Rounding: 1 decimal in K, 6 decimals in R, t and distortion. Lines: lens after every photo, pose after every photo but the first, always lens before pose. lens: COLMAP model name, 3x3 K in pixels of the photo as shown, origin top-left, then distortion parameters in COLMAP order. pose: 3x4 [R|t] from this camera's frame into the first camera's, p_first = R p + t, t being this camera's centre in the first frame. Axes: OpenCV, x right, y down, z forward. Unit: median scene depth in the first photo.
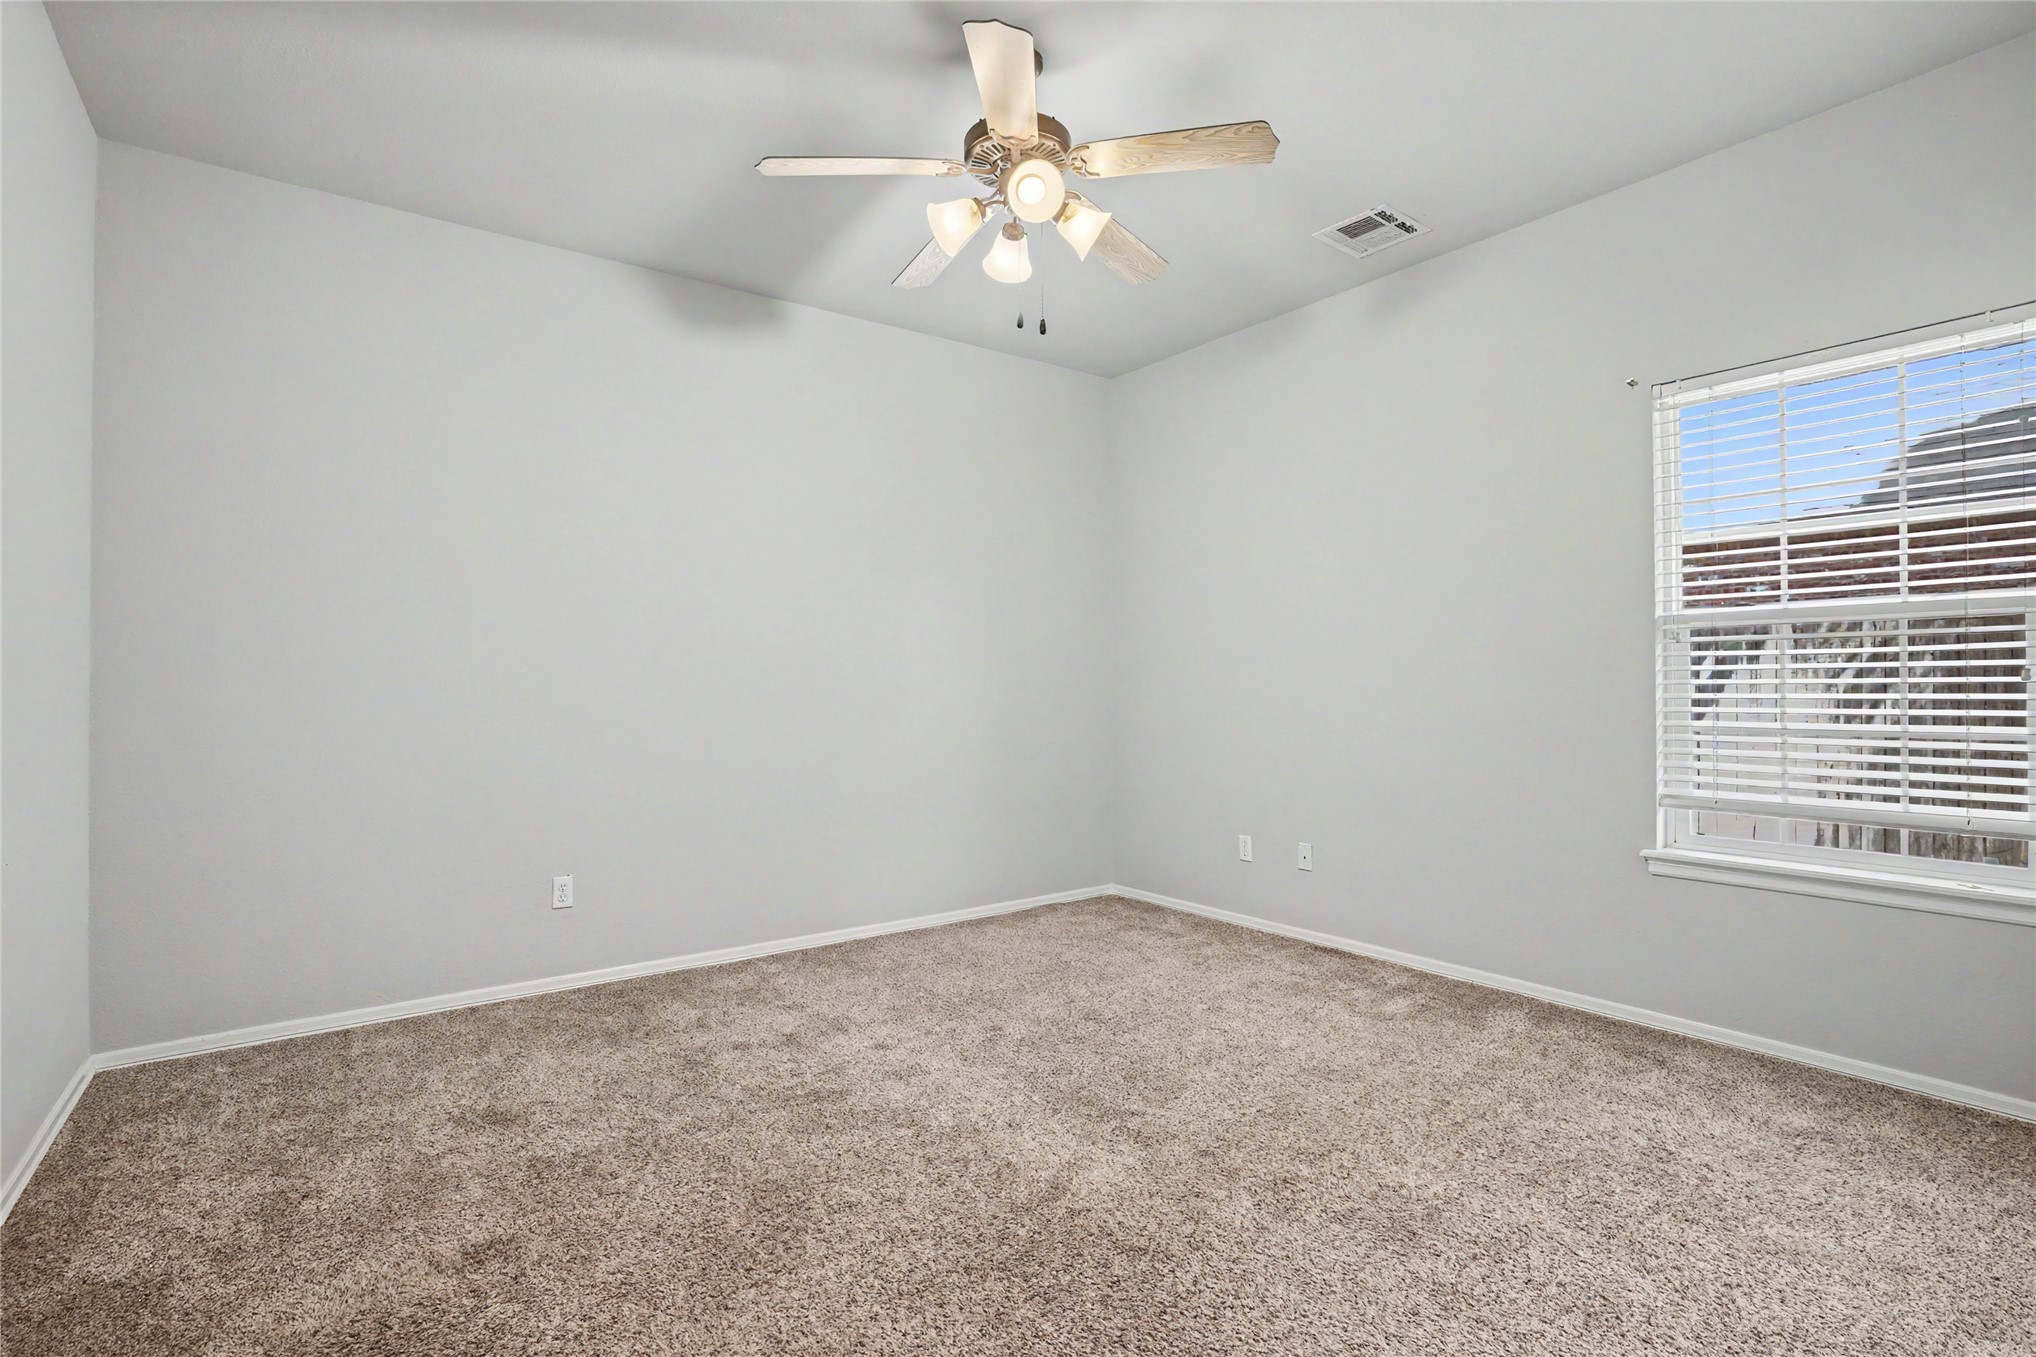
lens RADIAL K [[969.3, 0, 1022.9], [0, 969.3, 681.9], [0, 0, 1]] dist [-0.047998, 0.012952]
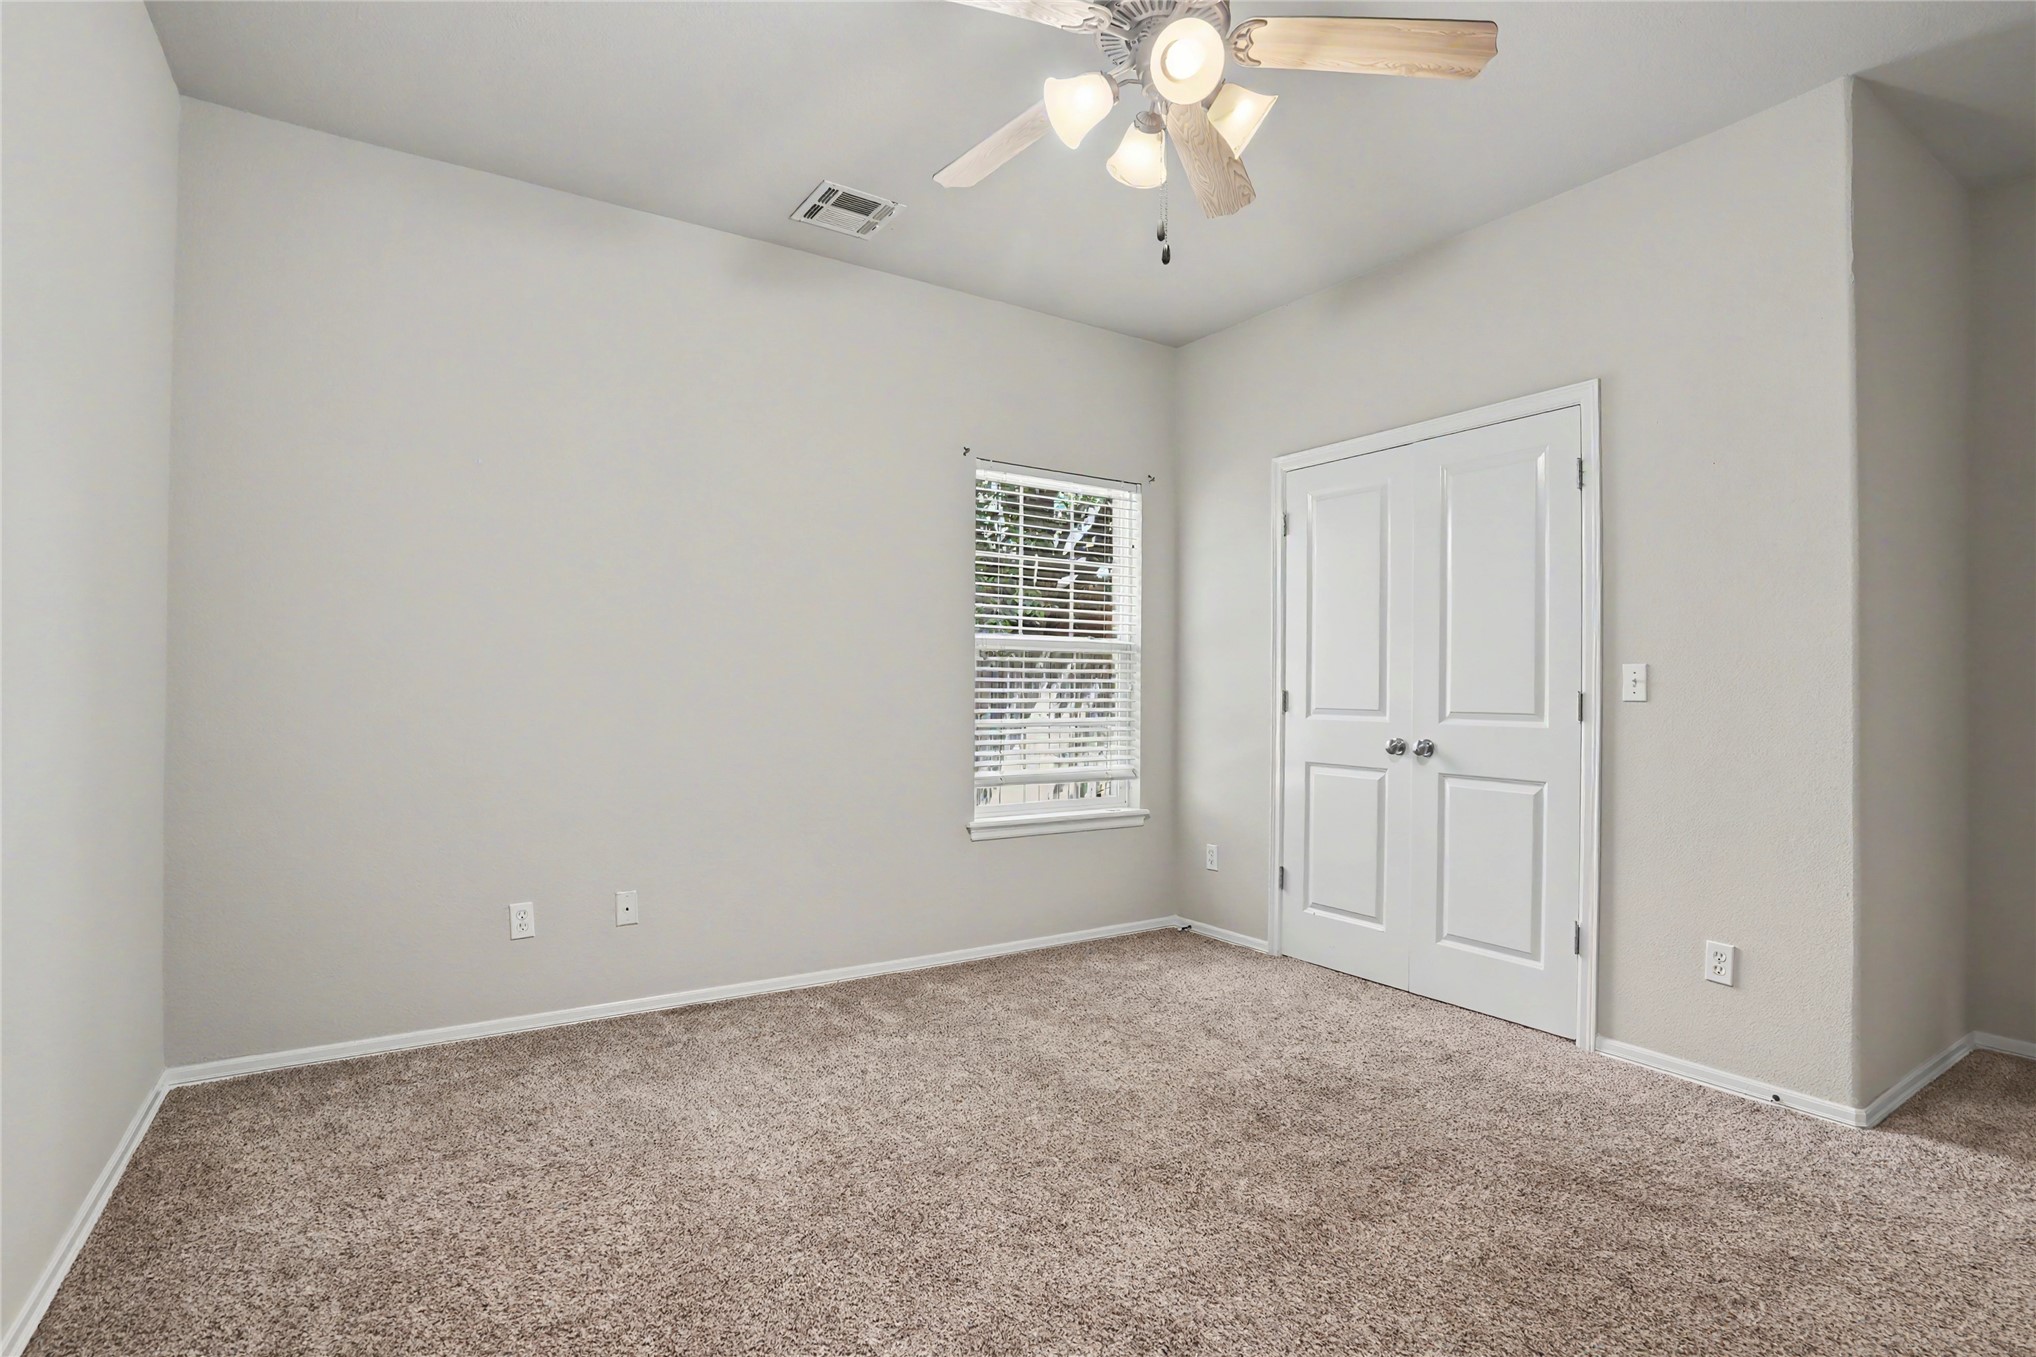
lens RADIAL K [[969.3, 0, 1036.0], [0, 969.3, 681.5], [0, 0, 1]] dist [-0.047998, 0.012952]
pose [[0.050139, 0.012119, 0.998669, -0.664692], [-0.012161, 0.999860, -0.011523, 0.003200], [-0.998668, -0.011567, 0.050280, 0.890767]]
